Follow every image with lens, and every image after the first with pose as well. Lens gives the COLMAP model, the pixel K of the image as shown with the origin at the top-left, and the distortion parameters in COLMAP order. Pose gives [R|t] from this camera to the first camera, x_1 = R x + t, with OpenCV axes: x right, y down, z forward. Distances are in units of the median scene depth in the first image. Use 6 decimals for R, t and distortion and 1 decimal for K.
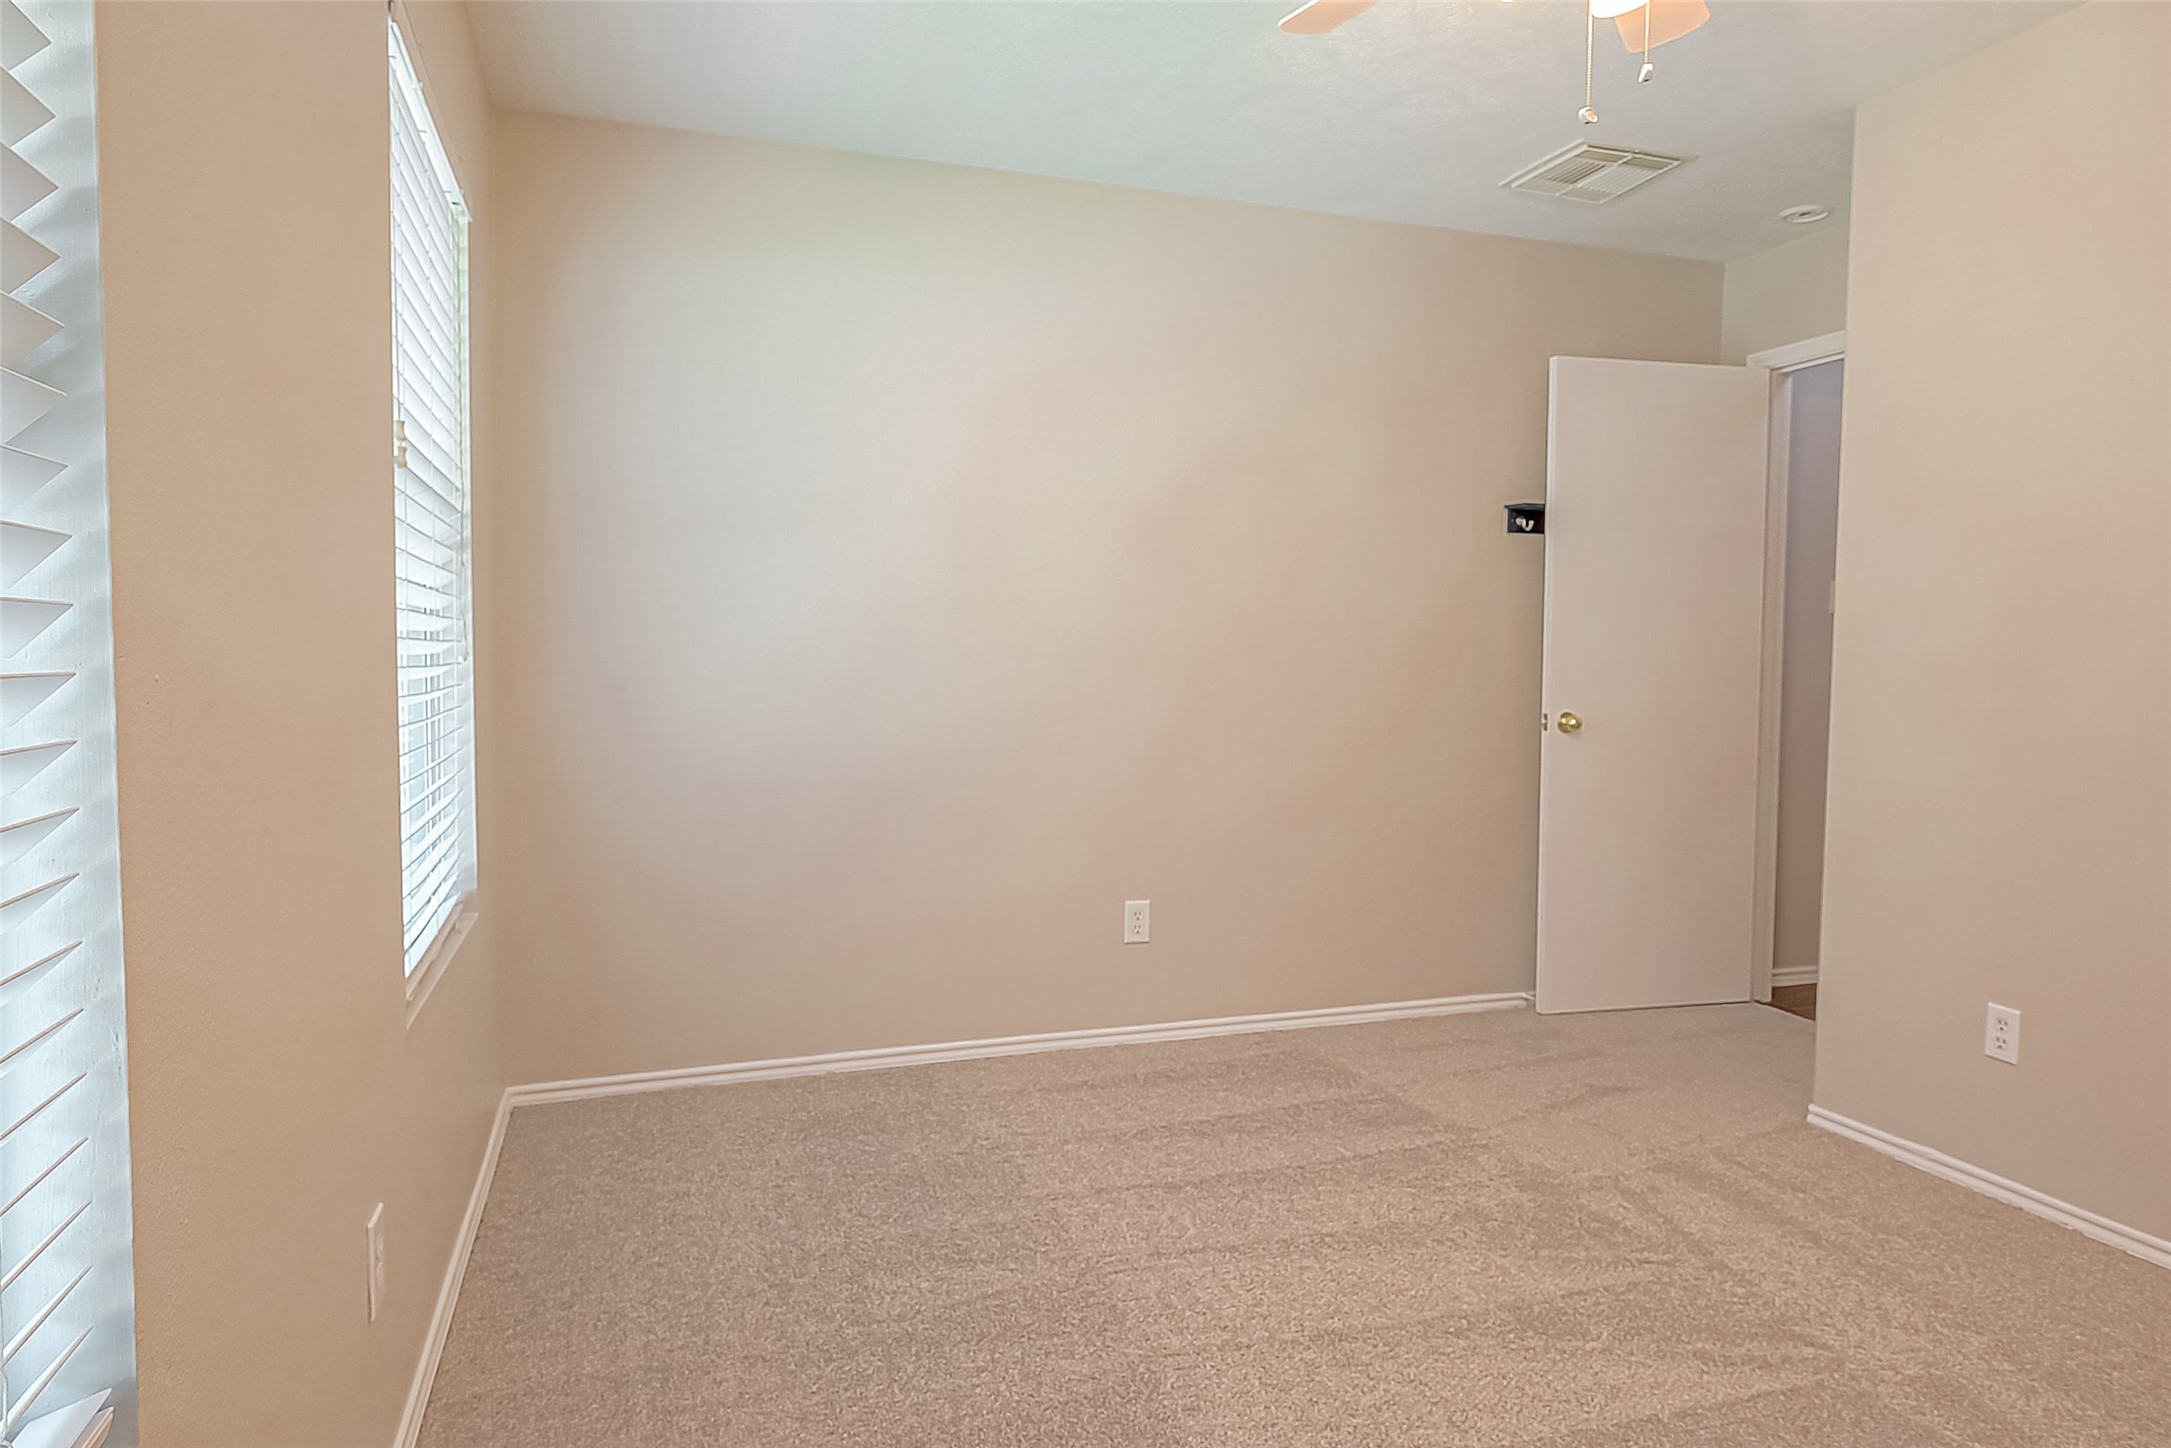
lens RADIAL K [[1318.5, 0, 1085.5], [0, 1318.5, 724.0], [0, 0, 1]] dist [0.003452, 0.000762]
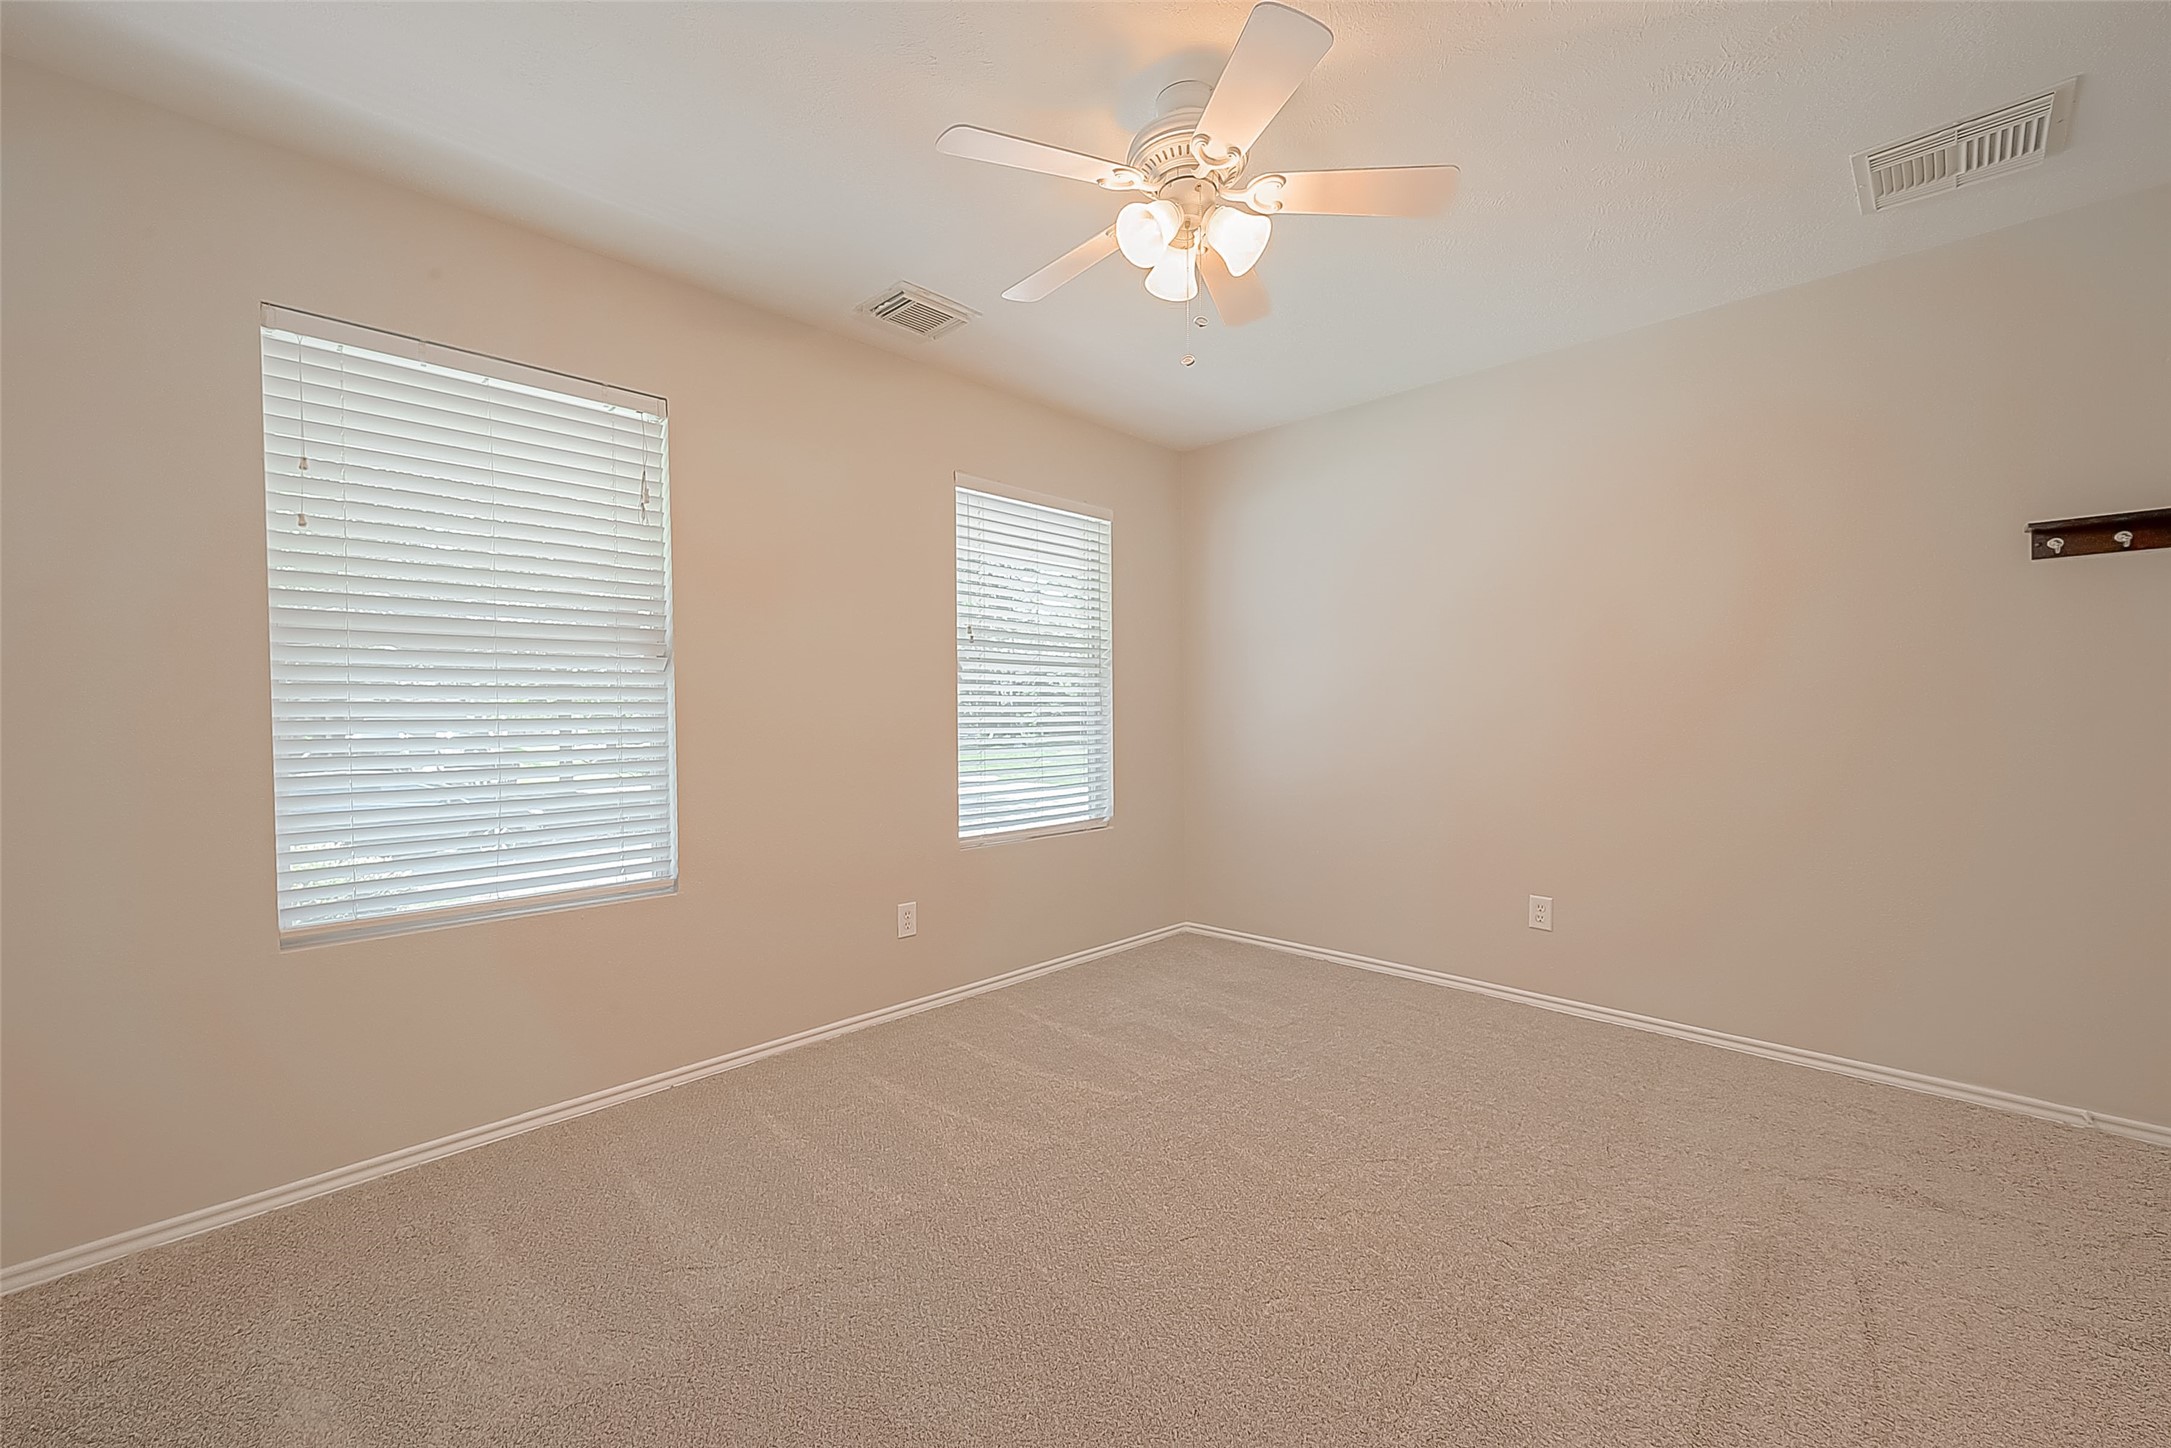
lens RADIAL K [[855.0, 0, 1086.6], [0, 855.0, 720.5], [0, 0, 1]] dist [0.000832, 0.000200]
pose [[0.446329, -0.000883, -0.894869, 0.609457], [-0.038366, 0.999061, -0.020121, -0.004741], [0.894046, 0.043313, 0.445876, 0.225207]]
